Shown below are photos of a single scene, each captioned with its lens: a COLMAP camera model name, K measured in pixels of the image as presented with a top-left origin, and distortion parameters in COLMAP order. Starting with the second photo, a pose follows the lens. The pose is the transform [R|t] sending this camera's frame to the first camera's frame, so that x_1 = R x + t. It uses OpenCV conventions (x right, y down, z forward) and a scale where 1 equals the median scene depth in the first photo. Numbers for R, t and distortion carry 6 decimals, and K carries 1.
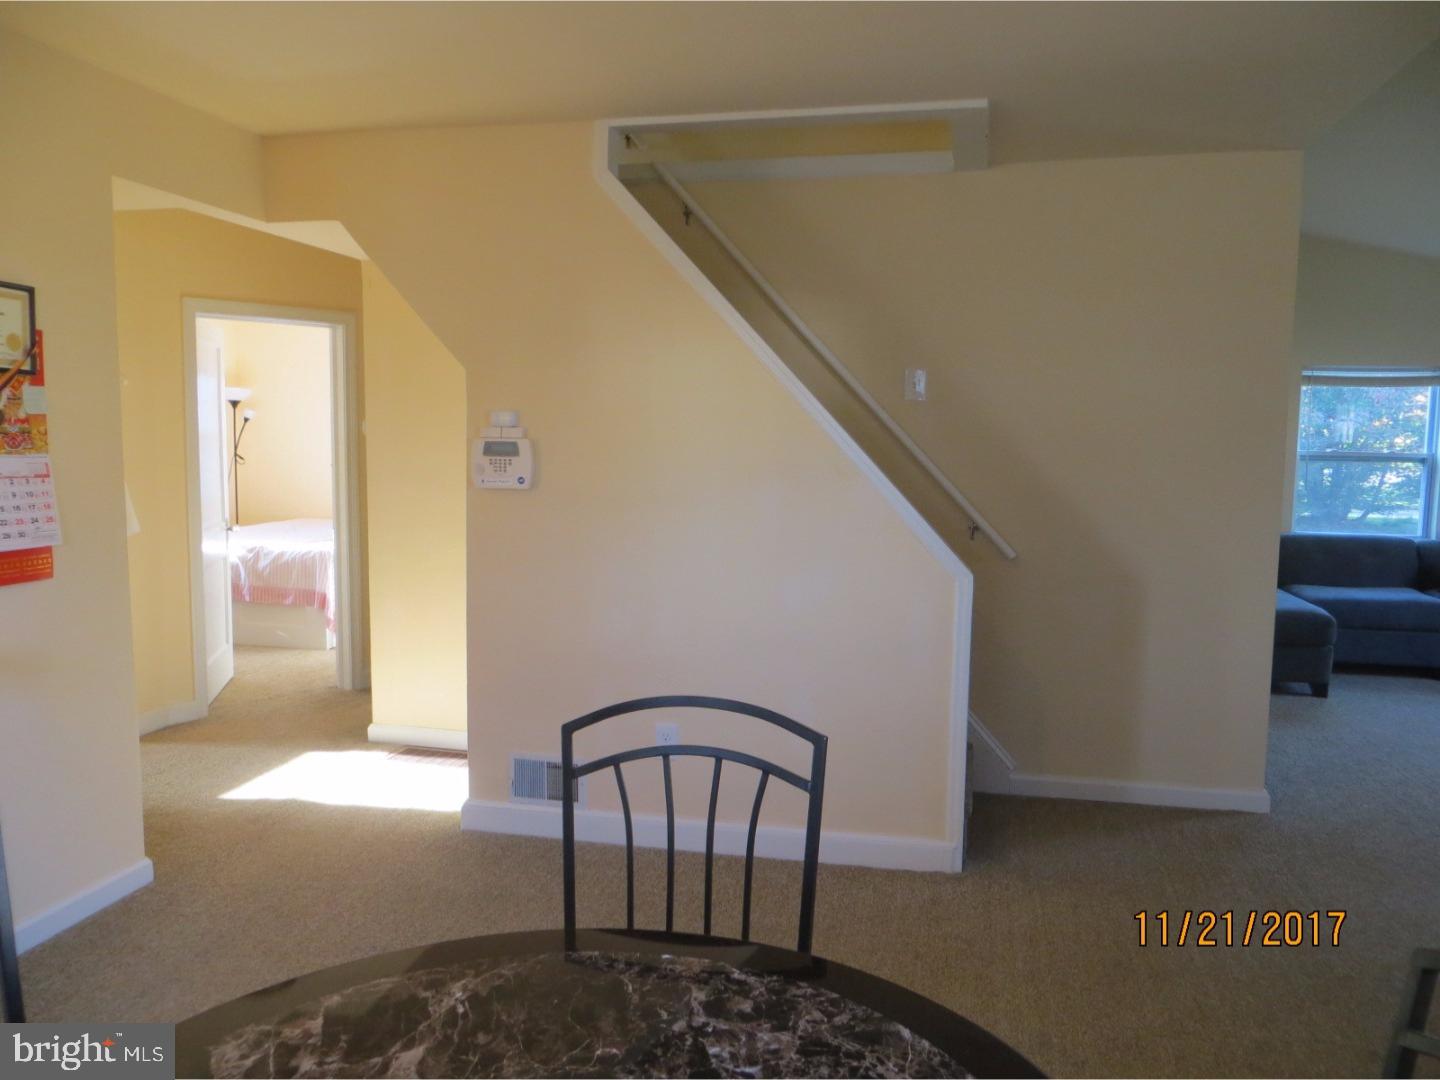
lens RADIAL K [[1069.3, 0, 716.6], [0, 1069.3, 545.1], [0, 0, 1]] dist [-0.025983, 0.006167]
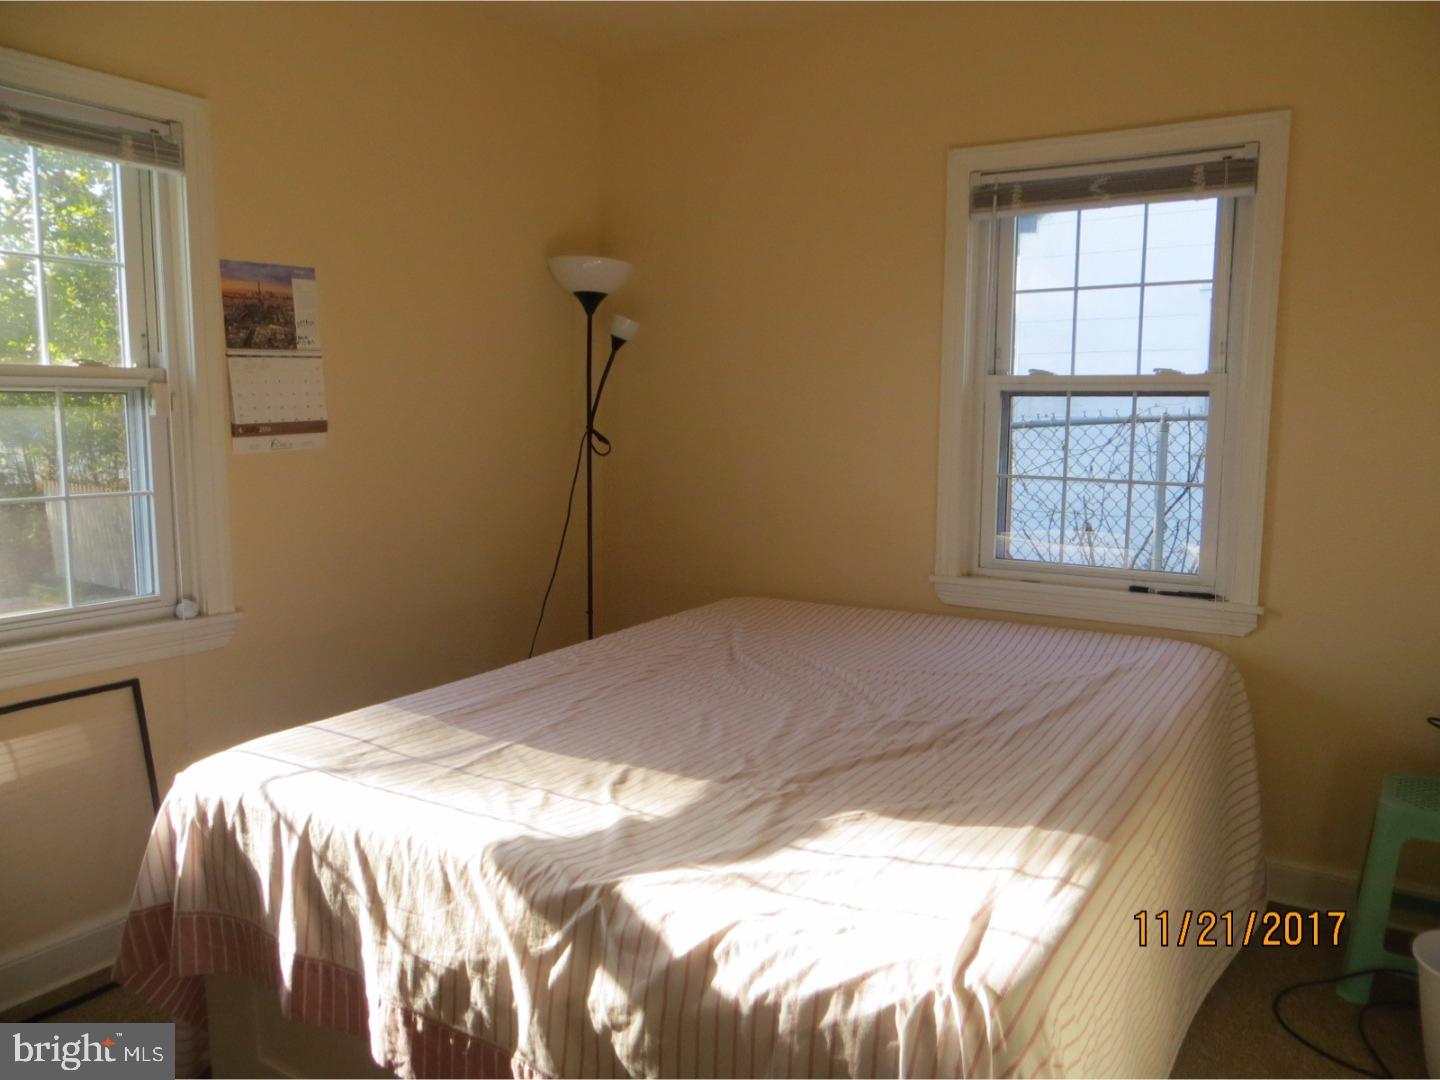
lens RADIAL K [[1081.7, 0, 721.4], [0, 1081.7, 542.5], [0, 0, 1]] dist [-0.019670, 0.002586]
pose [[0.937988, 0.038579, -0.344516, -0.341874], [-0.031084, 0.999145, 0.027255, -0.072093], [0.345272, -0.014856, 0.938385, 0.820555]]
